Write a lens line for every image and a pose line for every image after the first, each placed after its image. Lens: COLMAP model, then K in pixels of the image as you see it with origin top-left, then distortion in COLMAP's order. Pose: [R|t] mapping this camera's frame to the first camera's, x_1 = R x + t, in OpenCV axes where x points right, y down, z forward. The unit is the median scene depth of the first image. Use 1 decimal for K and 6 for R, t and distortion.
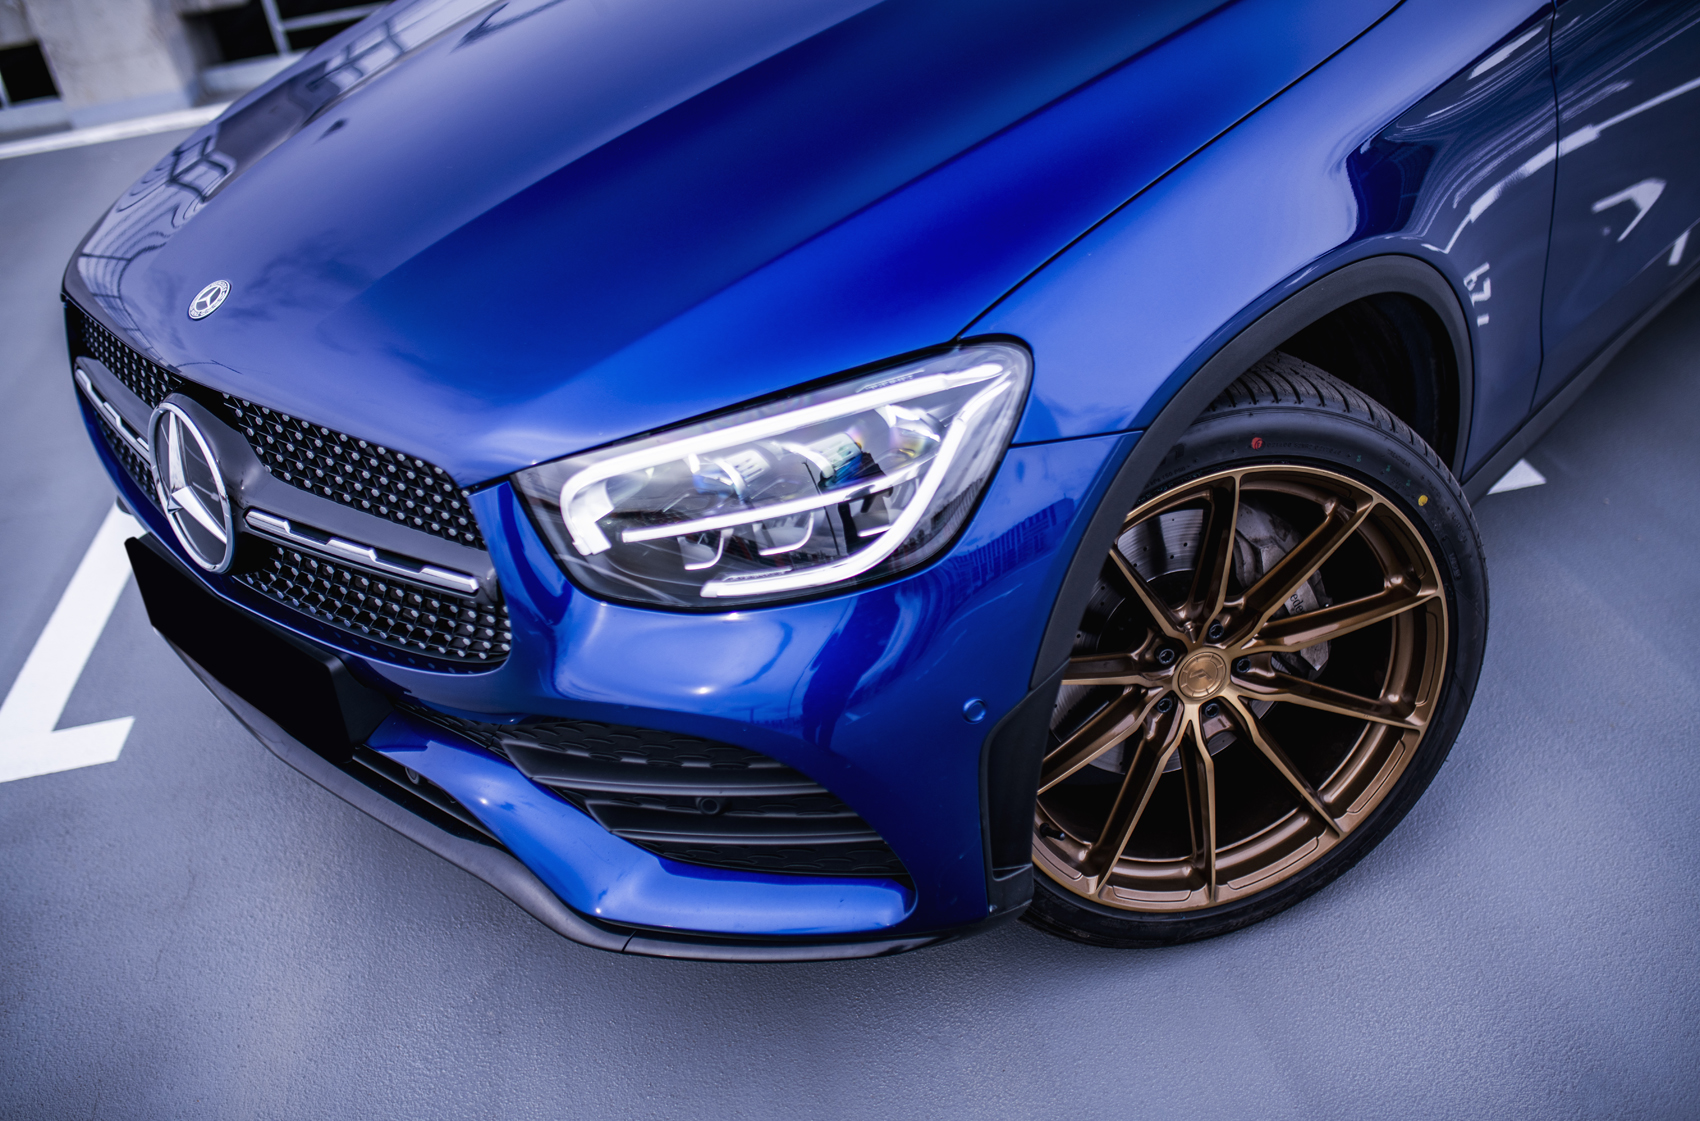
lens RADIAL K [[1670.8, 0, 850.0], [0, 1670.8, 560.5], [0, 0, 1]] dist [-0.036886, 0.031651]
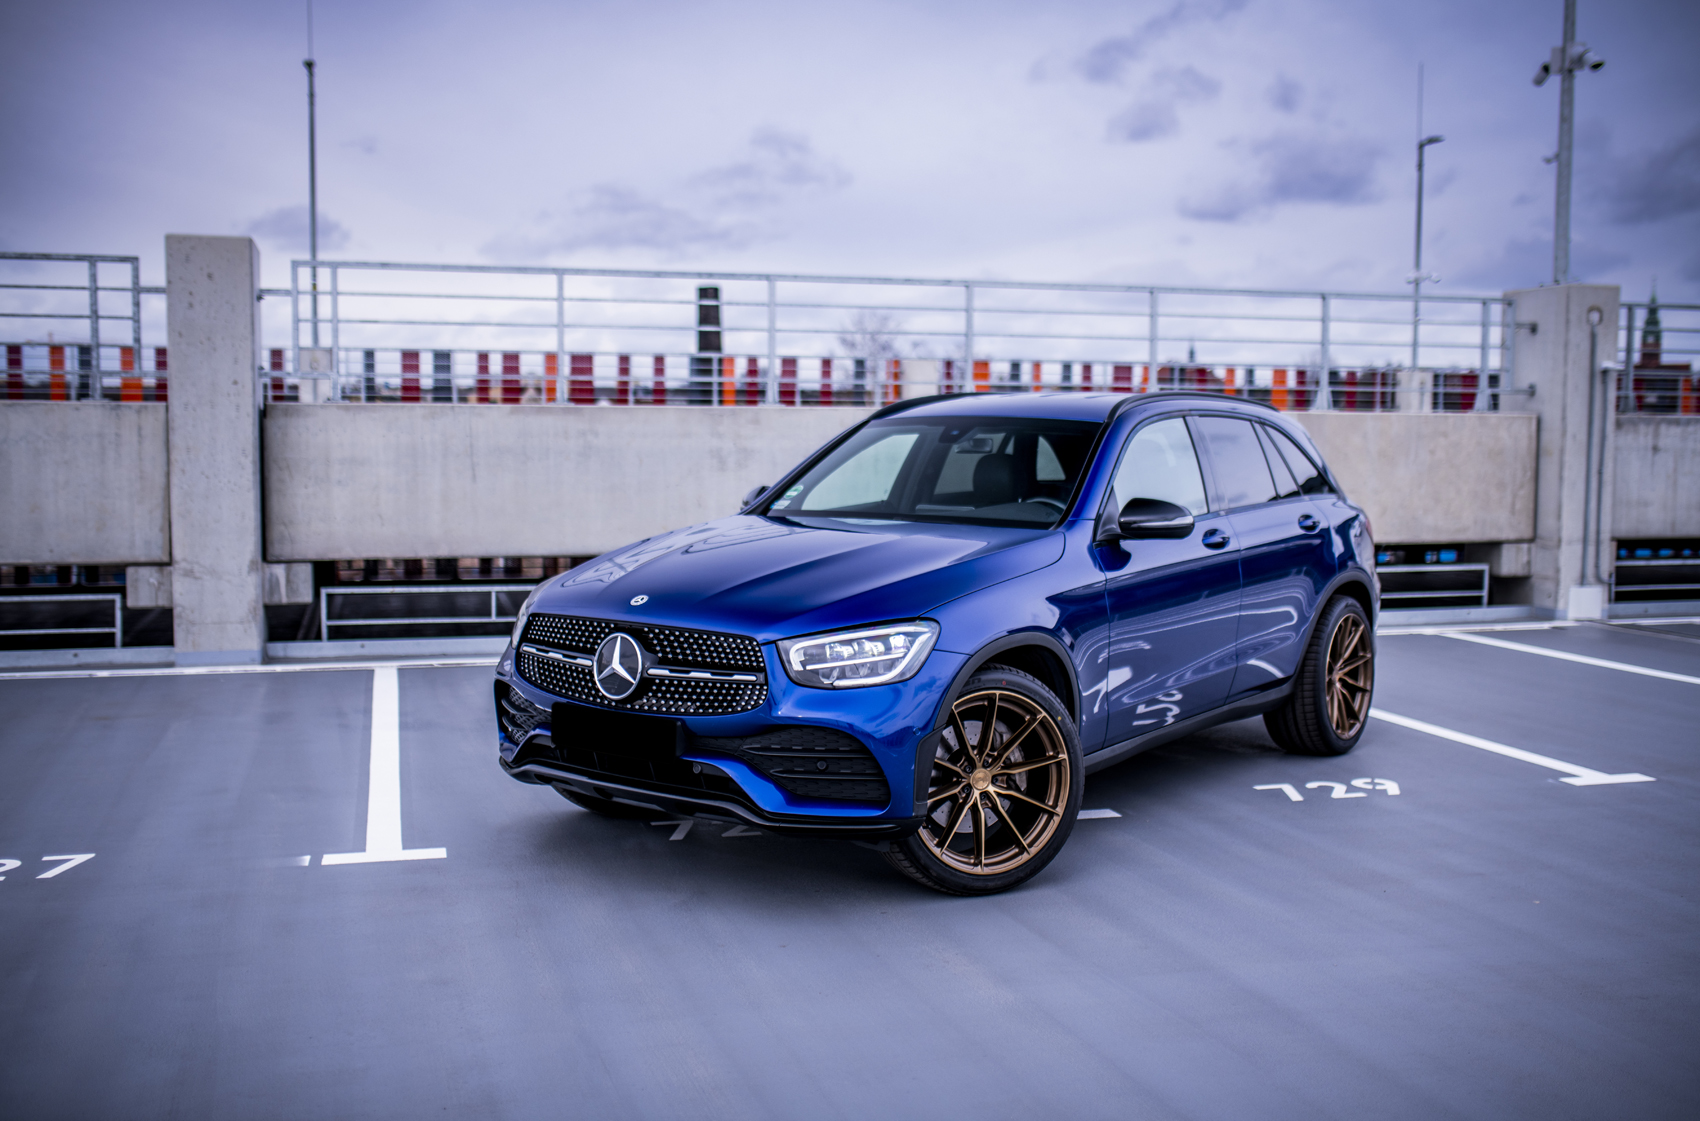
lens RADIAL K [[1695.0, 0, 856.1], [0, 1695.0, 558.4], [0, 0, 1]] dist [-0.042158, 0.033586]
pose [[0.980517, 0.136971, 0.140801, -0.461855], [-0.059674, 0.890614, -0.450828, 1.090771], [-0.187150, 0.433642, 0.881436, -1.678478]]
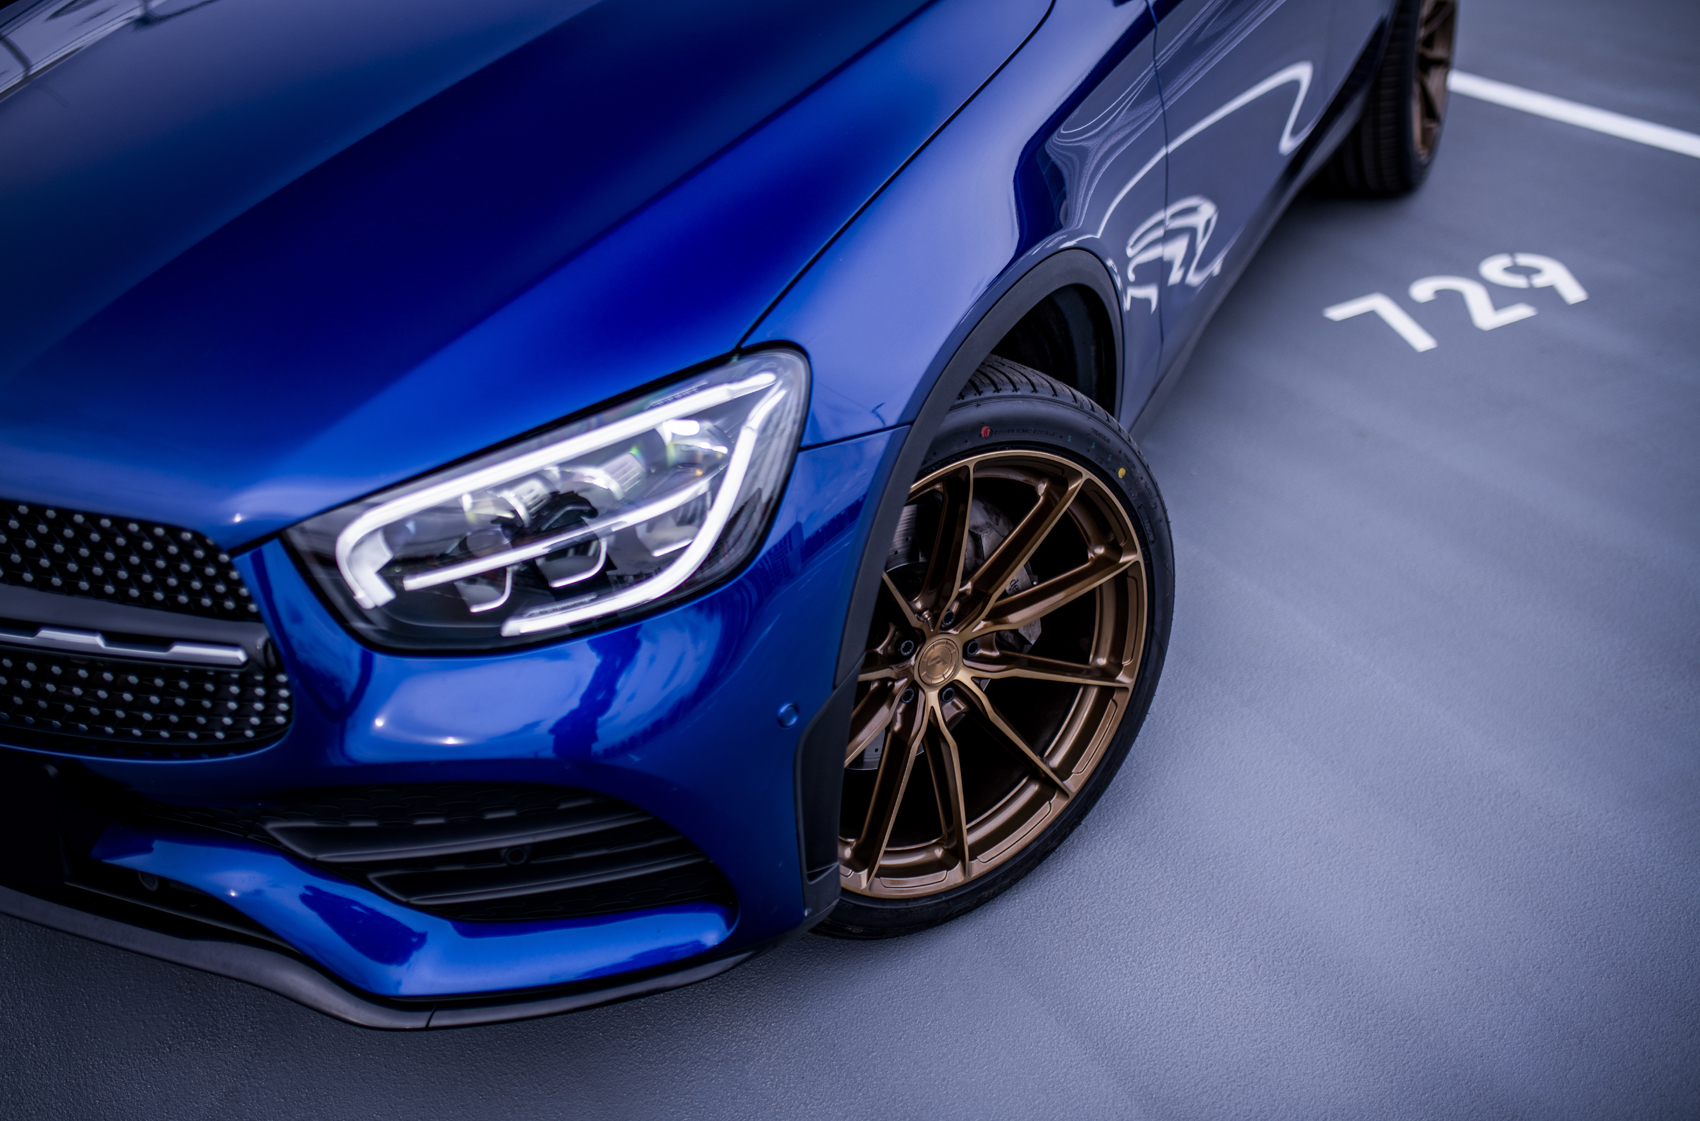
lens RADIAL K [[1652.6, 0, 850.0], [0, 1652.6, 560.5], [0, 0, 1]] dist [-0.036758, 0.032012]
pose [[0.946838, -0.110835, 0.302017, -0.159619], [0.119151, 0.992834, -0.009189, 0.009652], [-0.298834, 0.044687, 0.953258, 0.032151]]
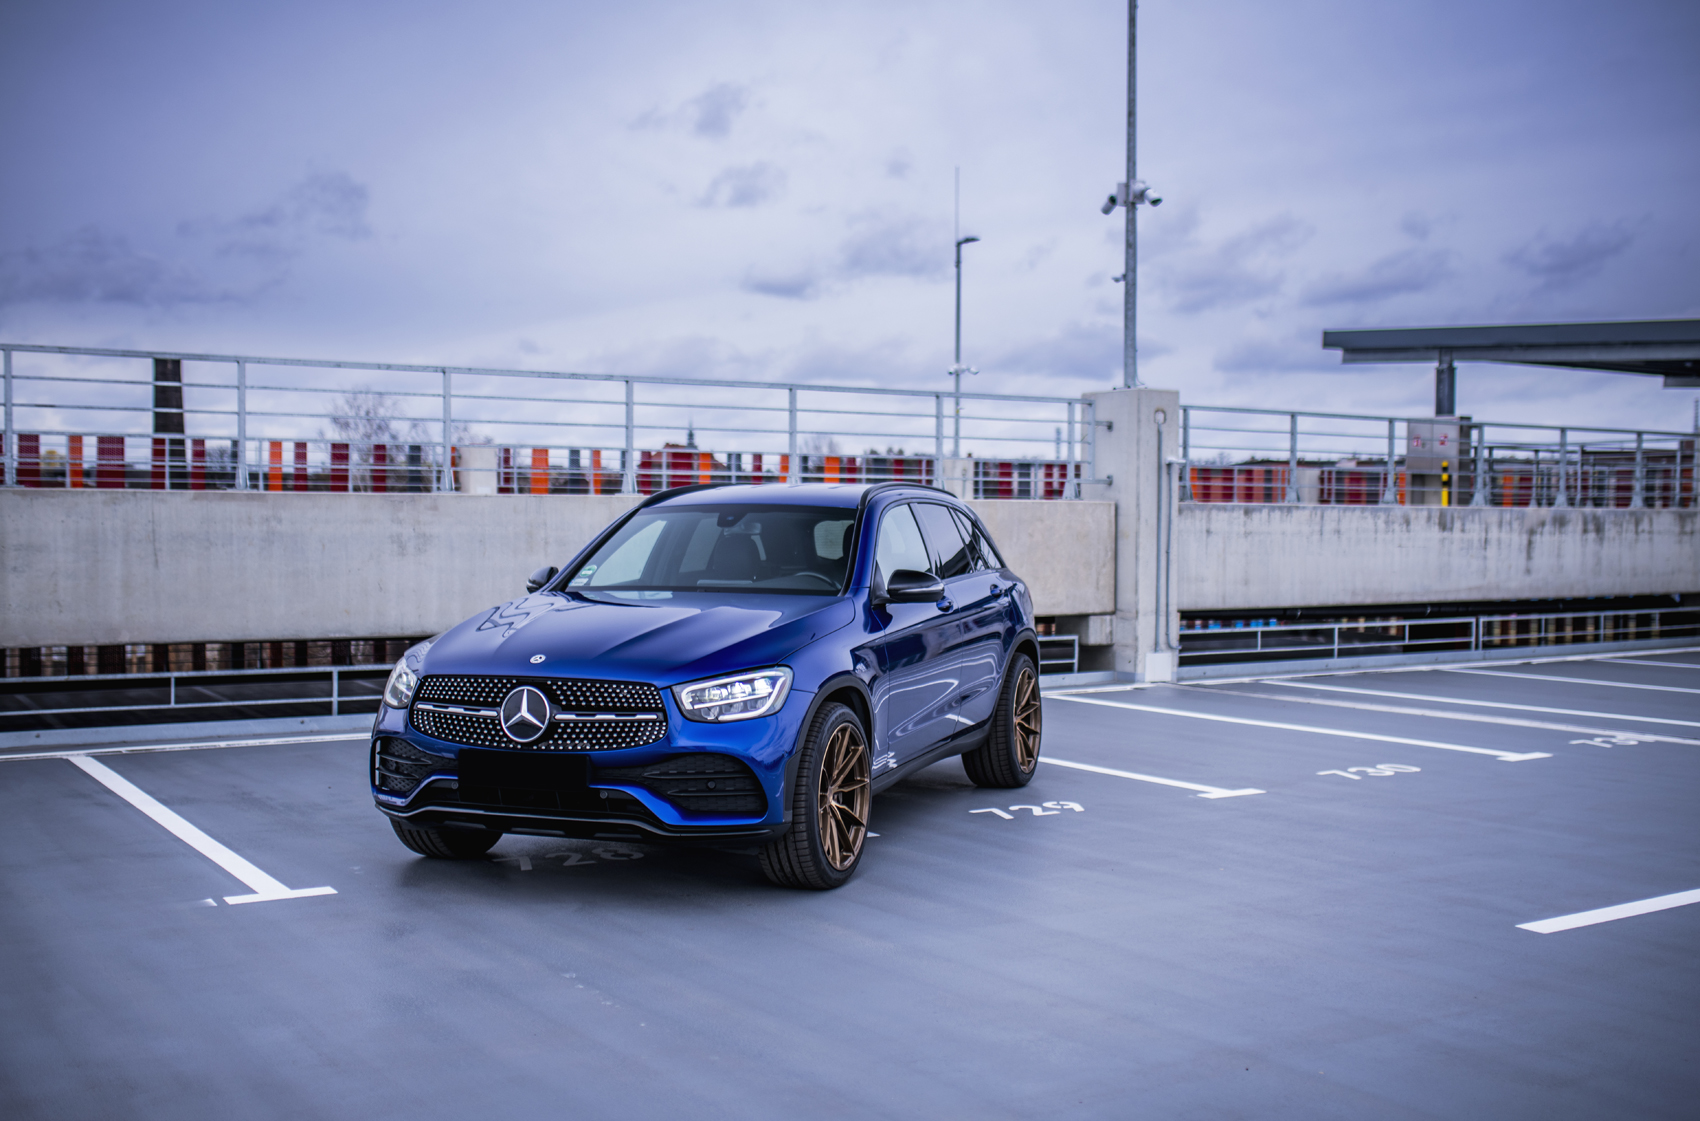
lens RADIAL K [[1876.2, 0, 902.3], [0, 1876.2, 557.4], [0, 0, 1]] dist [-0.043885, 0.033205]
pose [[0.887154, 0.137718, 0.440444, -1.481703], [0.109149, 0.864729, -0.490235, 1.658690], [-0.448379, 0.482988, 0.752116, -2.341298]]
